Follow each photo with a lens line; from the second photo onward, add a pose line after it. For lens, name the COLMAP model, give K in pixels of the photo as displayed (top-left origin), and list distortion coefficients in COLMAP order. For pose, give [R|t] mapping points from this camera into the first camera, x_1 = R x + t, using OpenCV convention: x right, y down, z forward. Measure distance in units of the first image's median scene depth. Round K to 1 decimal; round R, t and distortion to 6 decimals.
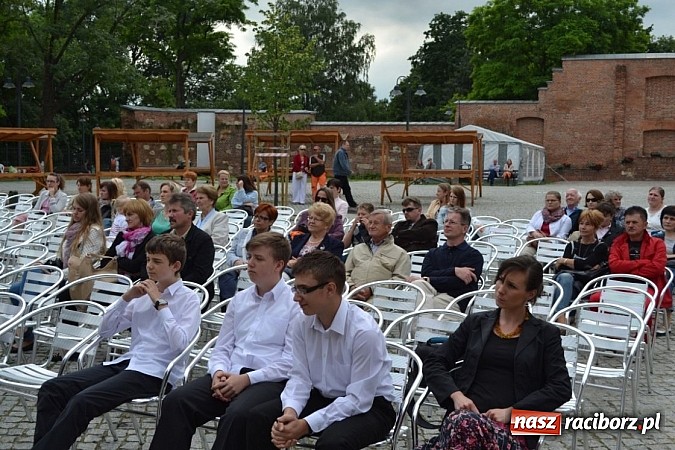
lens RADIAL K [[1050.8, 0, 337.5], [0, 1050.8, 225.0], [0, 0, 1]] dist [0.003653, 0.030176]
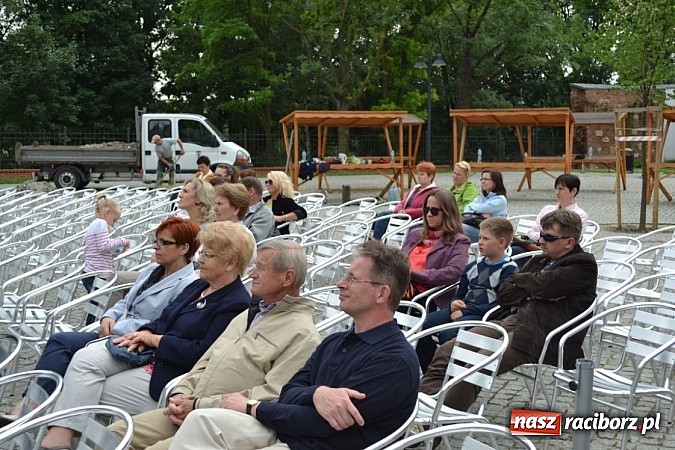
lens RADIAL K [[1050.8, 0, 337.5], [0, 1050.8, 225.0], [0, 0, 1]] dist [0.003653, 0.030176]
pose [[0.834774, 0.032596, -0.549627, 0.148459], [-0.027793, 0.999468, 0.017062, -0.013779], [0.549891, 0.001033, 0.835236, 0.270759]]
